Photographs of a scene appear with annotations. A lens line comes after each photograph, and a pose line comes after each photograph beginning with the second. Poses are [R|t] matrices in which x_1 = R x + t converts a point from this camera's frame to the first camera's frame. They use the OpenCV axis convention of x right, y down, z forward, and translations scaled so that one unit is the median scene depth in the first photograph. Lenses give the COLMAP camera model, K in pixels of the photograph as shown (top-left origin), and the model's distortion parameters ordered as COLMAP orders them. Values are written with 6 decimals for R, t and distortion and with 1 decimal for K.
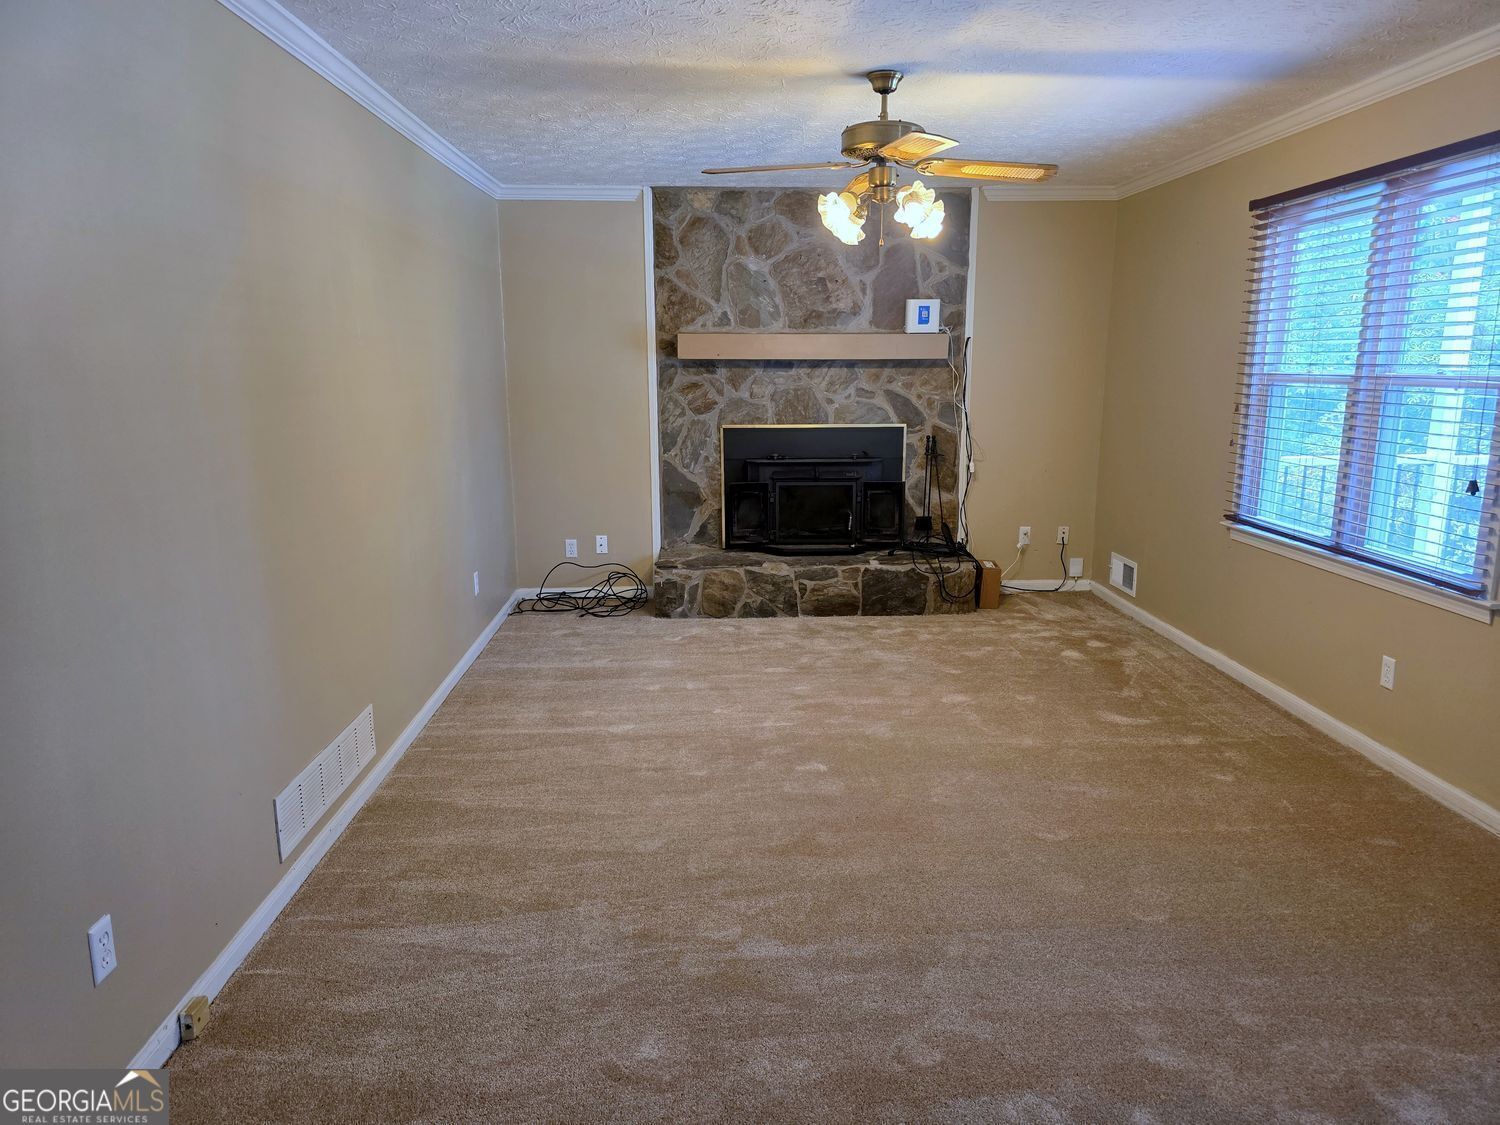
lens RADIAL K [[1000.7, 0, 759.3], [0, 1000.7, 568.2], [0, 0, 1]] dist [0.051095, -0.014161]
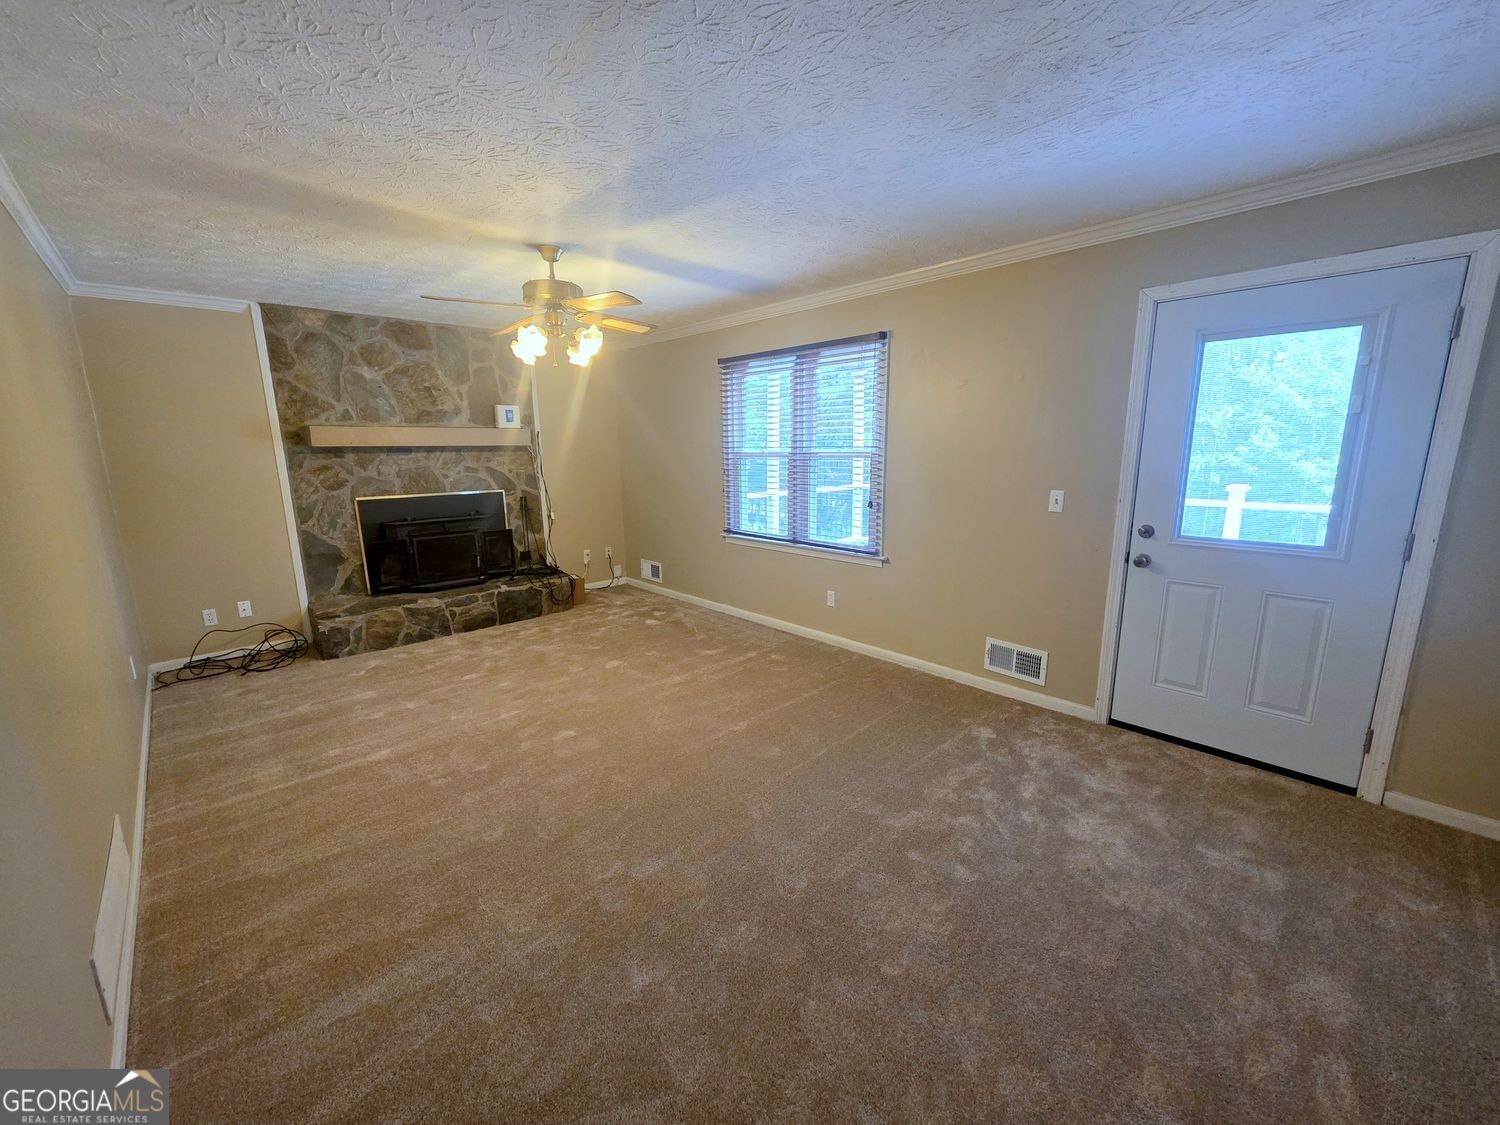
lens RADIAL K [[601.4, 0, 750.1], [0, 601.4, 565.1], [0, 0, 1]] dist [0.002834, 0.001486]
pose [[0.763472, -0.134216, 0.631742, -0.194523], [0.140901, 0.989220, 0.039882, -0.026093], [-0.630284, 0.058564, 0.774152, 0.134318]]
